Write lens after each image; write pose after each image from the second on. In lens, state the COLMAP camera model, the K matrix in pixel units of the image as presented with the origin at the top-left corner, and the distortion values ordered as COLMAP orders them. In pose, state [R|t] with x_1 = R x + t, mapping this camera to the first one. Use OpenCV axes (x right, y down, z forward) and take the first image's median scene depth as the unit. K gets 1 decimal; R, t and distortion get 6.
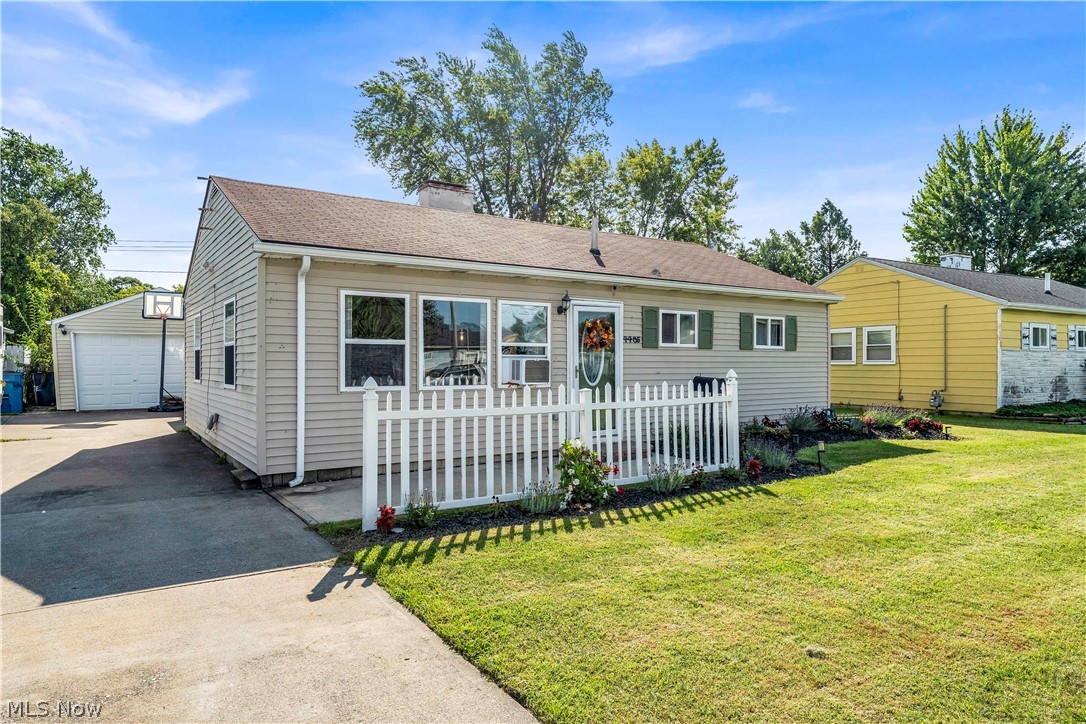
lens RADIAL K [[679.0, 0, 543.0], [0, 679.0, 362.0], [0, 0, 1]] dist [-0.001483, -0.000318]
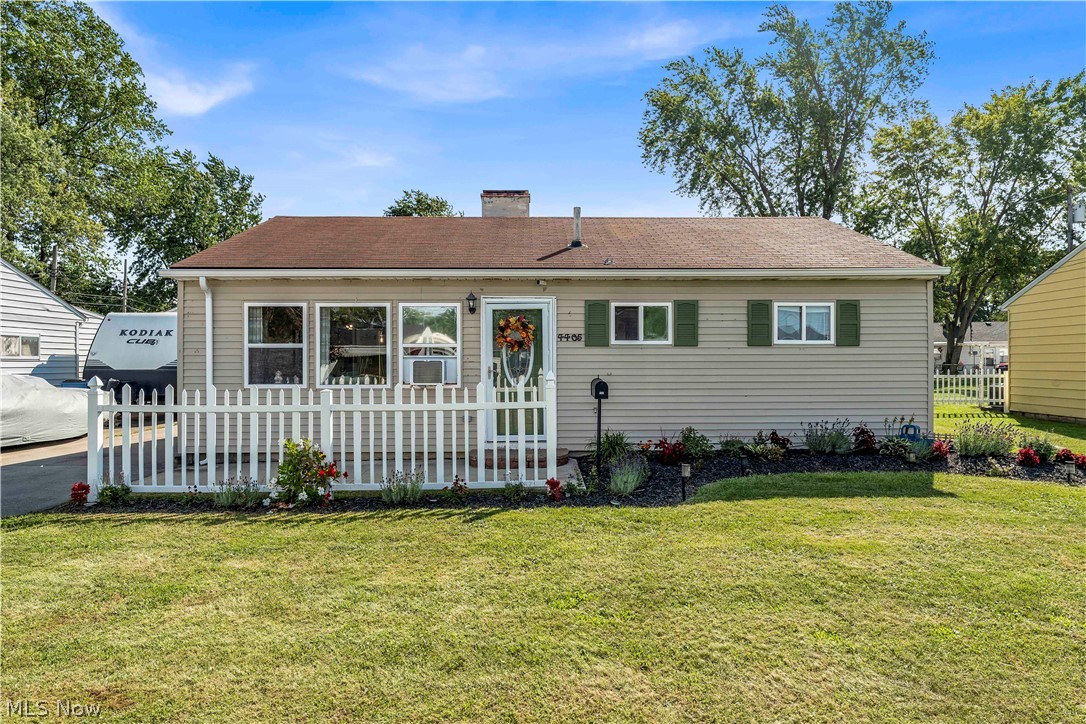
lens RADIAL K [[633.2, 0, 543.0], [0, 633.2, 362.0], [0, 0, 1]] dist [0.003681, 0.000379]
pose [[0.841692, 0.003884, -0.539944, 0.594436], [0.003513, 0.999914, 0.012670, -0.011821], [0.539946, -0.012561, 0.841606, 0.282610]]
